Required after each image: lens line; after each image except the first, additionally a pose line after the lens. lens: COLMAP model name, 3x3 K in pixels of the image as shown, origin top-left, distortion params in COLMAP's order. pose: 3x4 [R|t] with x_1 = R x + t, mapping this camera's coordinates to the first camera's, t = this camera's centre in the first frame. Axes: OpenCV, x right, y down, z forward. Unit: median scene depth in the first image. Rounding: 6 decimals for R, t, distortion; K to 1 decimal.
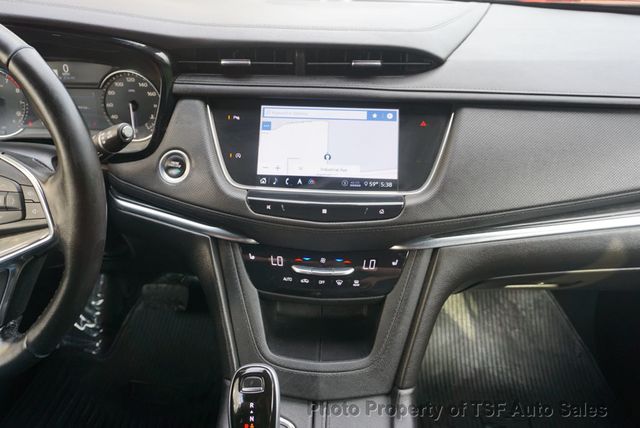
lens RADIAL K [[488.4, 0, 321.8], [0, 488.4, 212.7], [0, 0, 1]] dist [-0.031568, 0.031678]
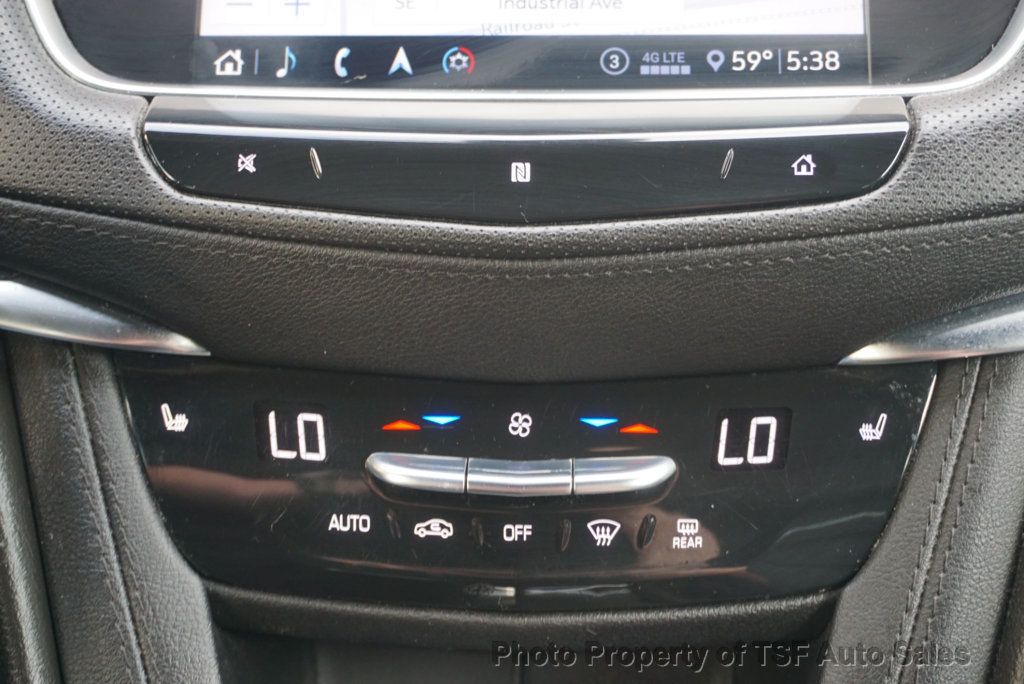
lens RADIAL K [[1449.0, 0, 513.3], [0, 1449.0, 342.2], [0, 0, 1]] dist [-0.005876, 0.000000]
pose [[0.999633, -0.026453, -0.005904, 0.003901], [0.025947, 0.996944, -0.073685, 0.105643], [0.007835, 0.073504, 0.997264, 0.385735]]
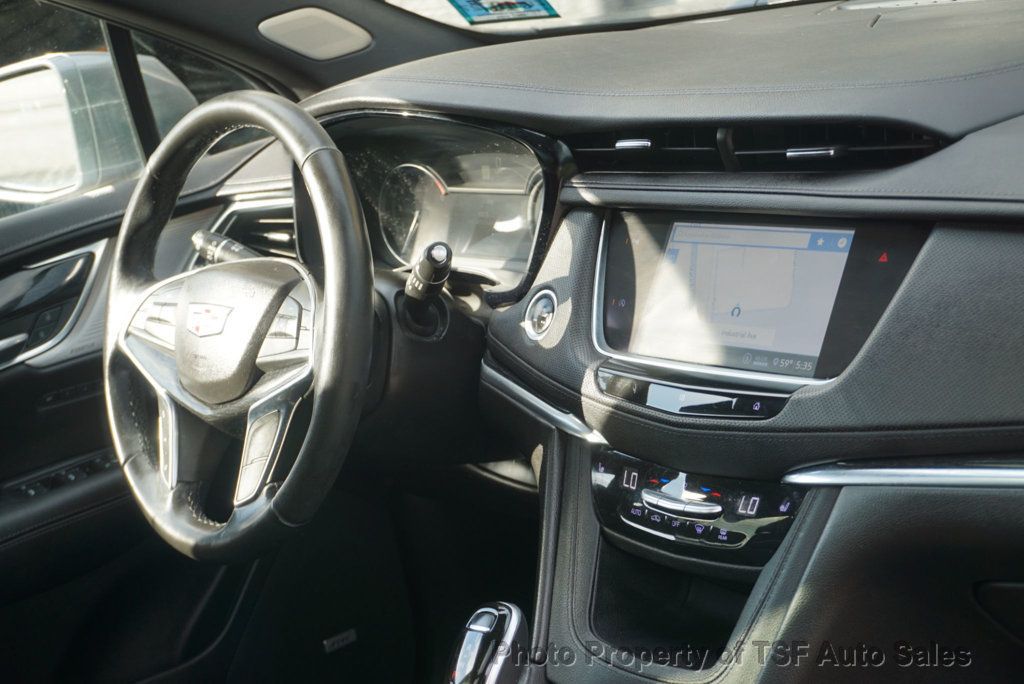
lens RADIAL K [[1744.3, 0, 507.8], [0, 1744.3, 339.1], [0, 0, 1]] dist [0.001811, 0.000000]
pose [[0.669494, 0.055711, -0.740725, 1.344390], [-0.176502, 0.980555, -0.085781, 0.137773], [0.721543, 0.188169, 0.666309, -0.534053]]
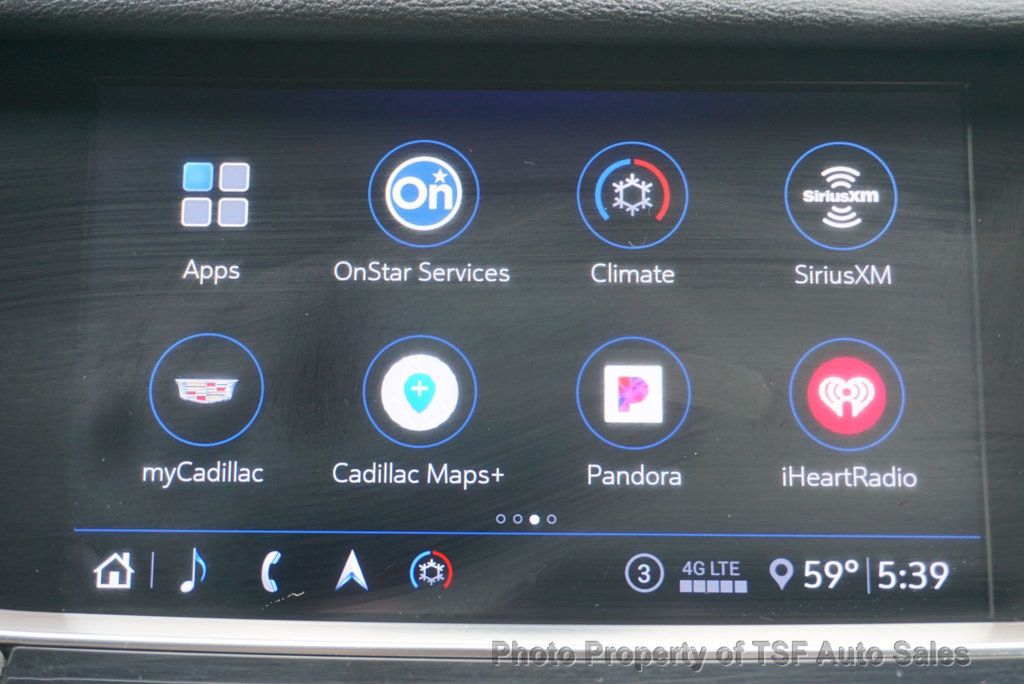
lens RADIAL K [[1744.3, 0, 491.7], [0, 1744.3, 327.8], [0, 0, 1]] dist [0.001811, 0.000000]
pose [[0.999098, -0.026154, 0.033443, -0.017678], [0.028187, 0.997688, -0.061832, -0.105299], [-0.031748, 0.062719, 0.997526, 0.446346]]
